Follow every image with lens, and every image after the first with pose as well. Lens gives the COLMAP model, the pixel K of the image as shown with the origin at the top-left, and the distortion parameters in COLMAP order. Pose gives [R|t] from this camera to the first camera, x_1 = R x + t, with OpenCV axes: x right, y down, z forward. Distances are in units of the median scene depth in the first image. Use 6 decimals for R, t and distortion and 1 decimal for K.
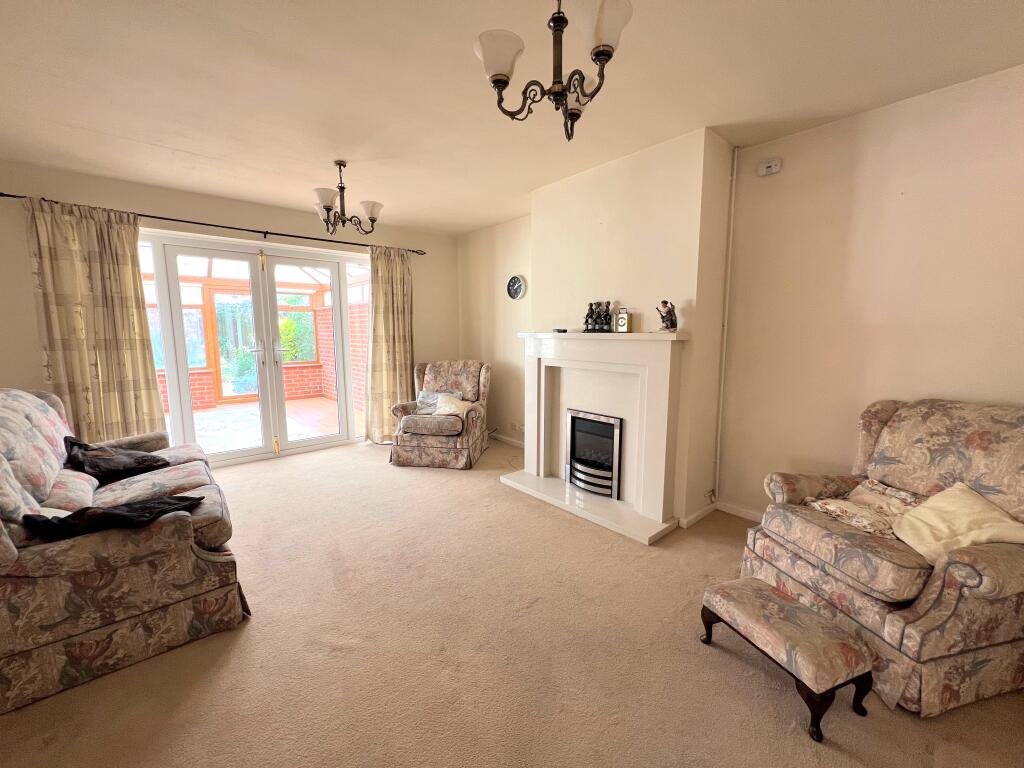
lens RADIAL K [[414.8, 0, 511.4], [0, 414.8, 380.8], [0, 0, 1]] dist [-0.000952, -0.000111]
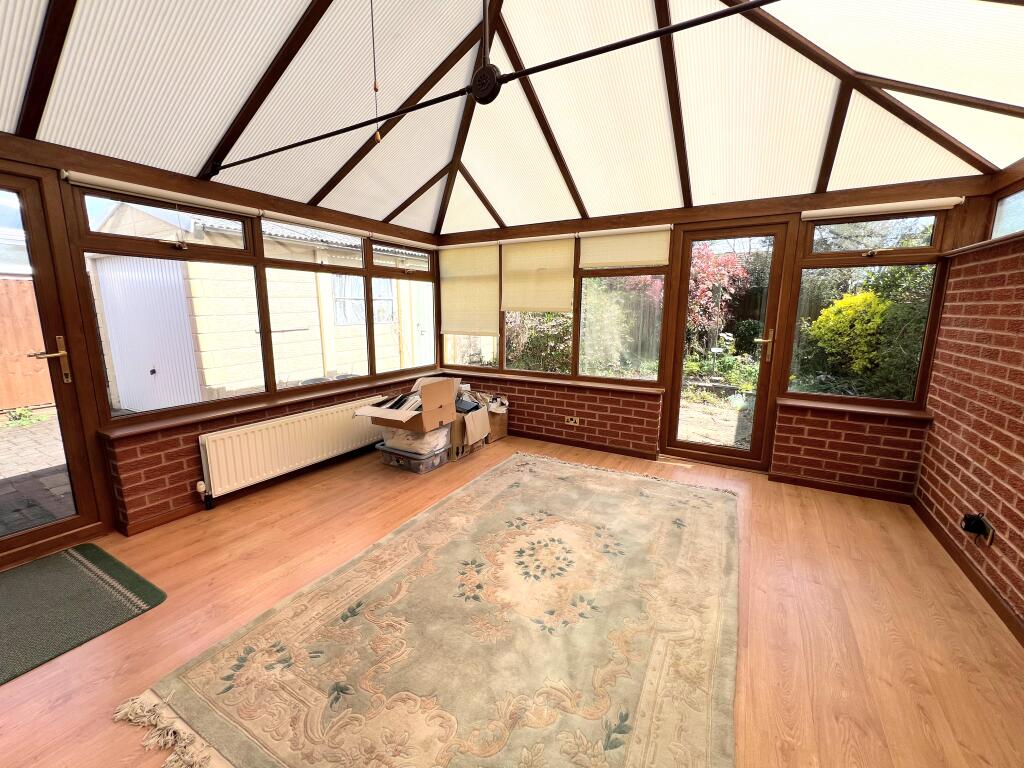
lens RADIAL K [[413.0, 0, 511.6], [0, 413.0, 383.0], [0, 0, 1]] dist [-0.000052, -0.000019]
pose [[0.322519, 0.166326, -0.931835, -0.263995], [-0.115244, 0.984017, 0.135753, -0.075207], [0.939521, 0.063605, 0.336533, 0.575604]]
